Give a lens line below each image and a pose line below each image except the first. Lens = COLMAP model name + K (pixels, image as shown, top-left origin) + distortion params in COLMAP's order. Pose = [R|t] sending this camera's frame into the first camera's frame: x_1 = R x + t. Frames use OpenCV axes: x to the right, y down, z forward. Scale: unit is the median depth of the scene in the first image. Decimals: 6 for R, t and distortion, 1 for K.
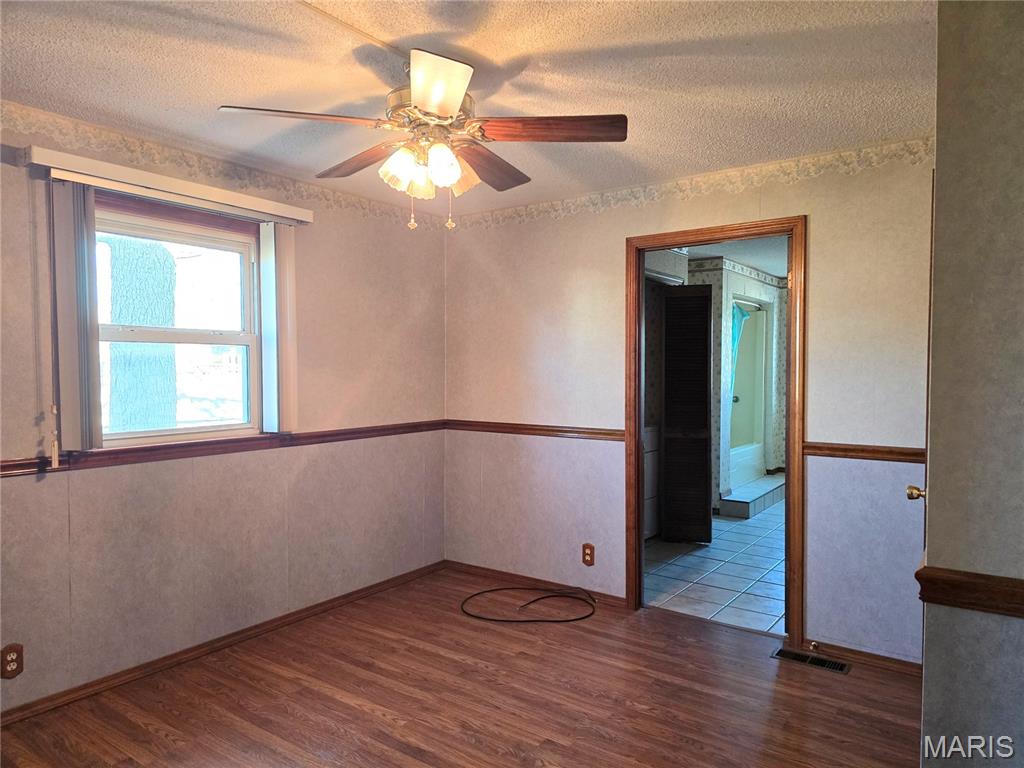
lens RADIAL K [[690.4, 0, 509.8], [0, 690.4, 384.1], [0, 0, 1]] dist [0.079128, -0.056732]
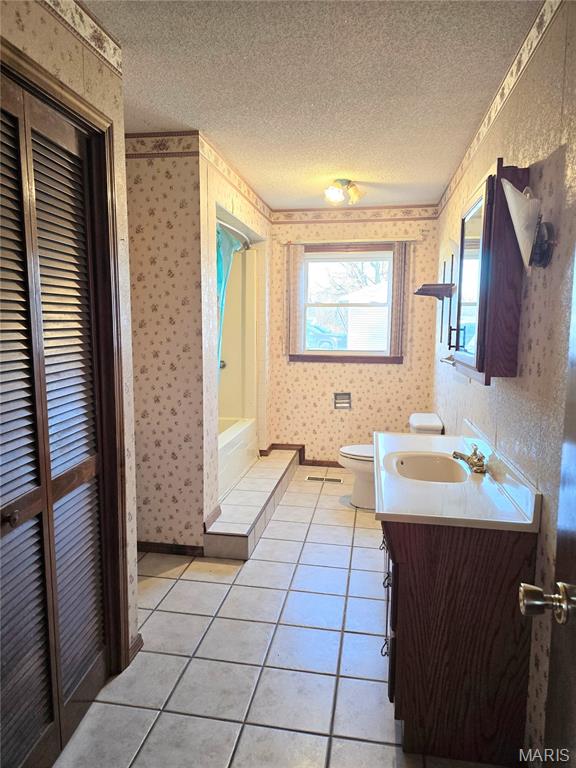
lens RADIAL K [[517.8, 0, 283.9], [0, 517.8, 381.5], [0, 0, 1]] dist [0.079128, -0.056732]
pose [[0.903647, -0.049210, 0.425441, 0.143614], [0.014149, 0.996265, 0.085183, -0.009489], [-0.428044, -0.070956, 0.900968, 0.463343]]
